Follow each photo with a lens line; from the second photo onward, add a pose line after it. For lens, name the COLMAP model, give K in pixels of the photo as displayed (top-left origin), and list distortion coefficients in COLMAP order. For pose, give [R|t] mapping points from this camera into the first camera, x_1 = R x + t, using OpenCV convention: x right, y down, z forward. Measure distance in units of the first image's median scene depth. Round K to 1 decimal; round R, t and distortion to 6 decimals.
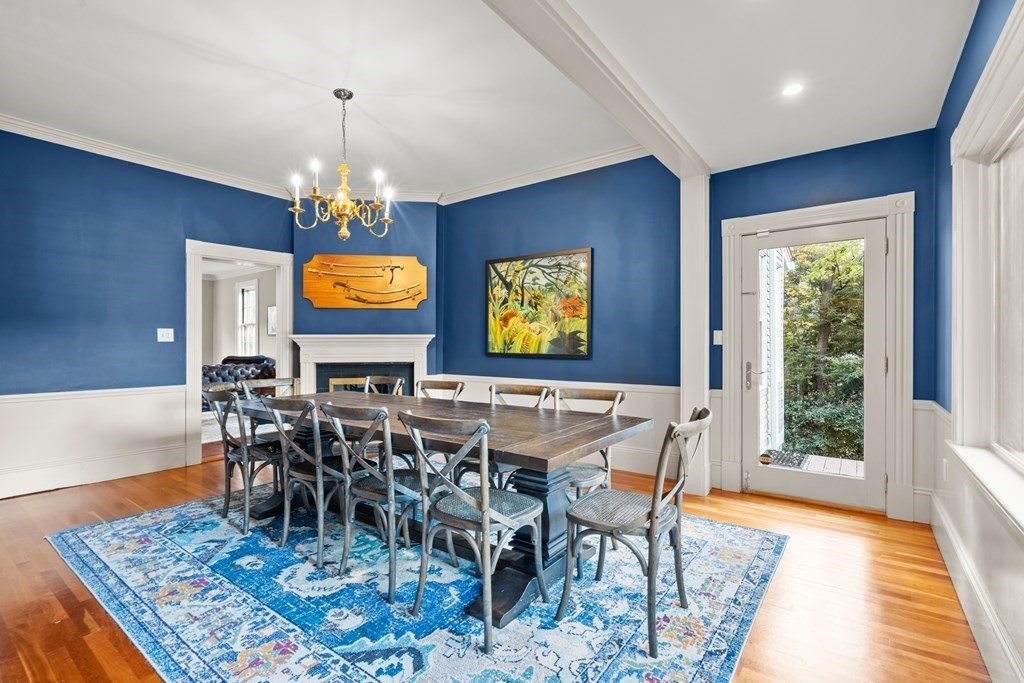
lens RADIAL K [[481.8, 0, 512.0], [0, 481.8, 341.5], [0, 0, 1]] dist [-0.001506, 0.000167]
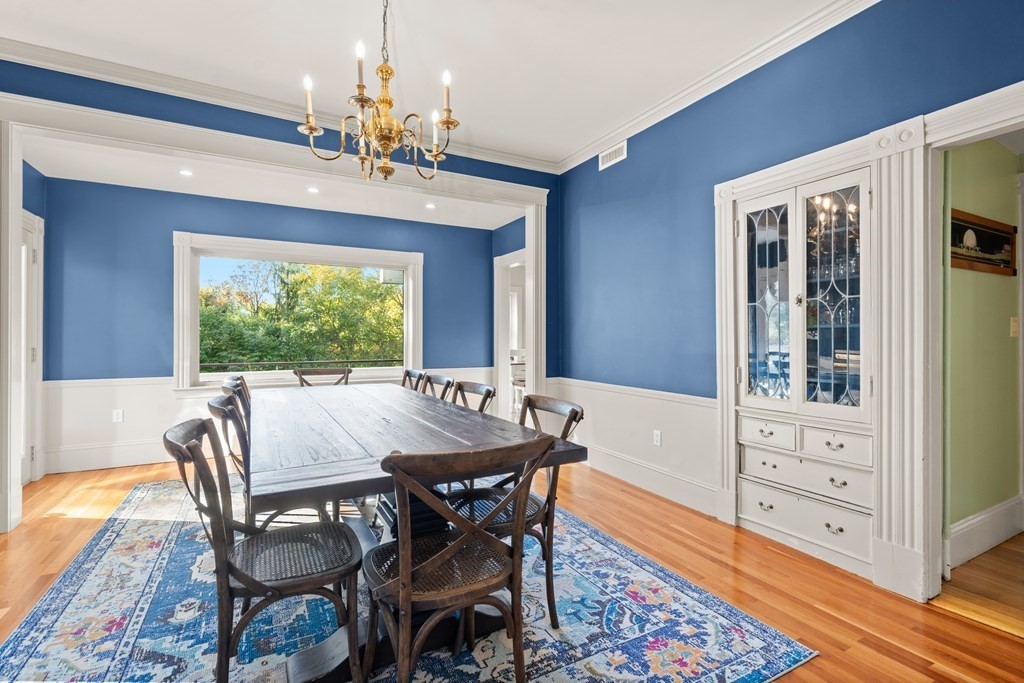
lens RADIAL K [[481.8, 0, 512.0], [0, 481.8, 341.5], [0, 0, 1]] dist [-0.001506, 0.000167]
pose [[-0.911823, -0.001028, 0.410582, -0.921596], [-0.001857, 0.999997, -0.001619, 0.015579], [-0.410579, -0.002239, -0.911822, 1.818782]]
